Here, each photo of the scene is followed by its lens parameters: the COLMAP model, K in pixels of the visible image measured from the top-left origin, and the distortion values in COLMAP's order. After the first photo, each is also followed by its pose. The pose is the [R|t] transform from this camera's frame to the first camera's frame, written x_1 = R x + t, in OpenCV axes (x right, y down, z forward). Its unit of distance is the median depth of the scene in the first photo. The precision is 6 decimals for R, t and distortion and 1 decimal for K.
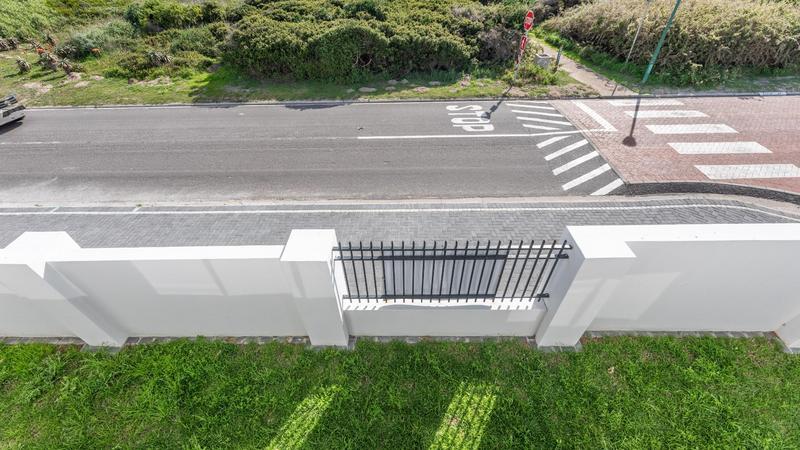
lens RADIAL K [[329.0, 0, 392.3], [0, 329.0, 230.6], [0, 0, 1]] dist [-0.002483, 0.000444]
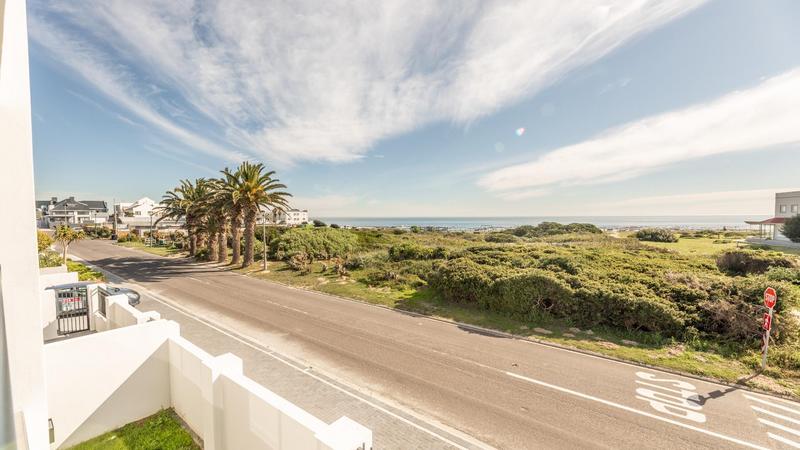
lens RADIAL K [[321.7, 0, 390.8], [0, 321.7, 226.3], [0, 0, 1]] dist [-0.003378, 0.000407]
pose [[0.792991, 0.040980, -0.607853, 0.134833], [-0.413426, 0.769041, -0.487499, -0.009312], [0.447486, 0.637884, 0.626785, -0.012423]]
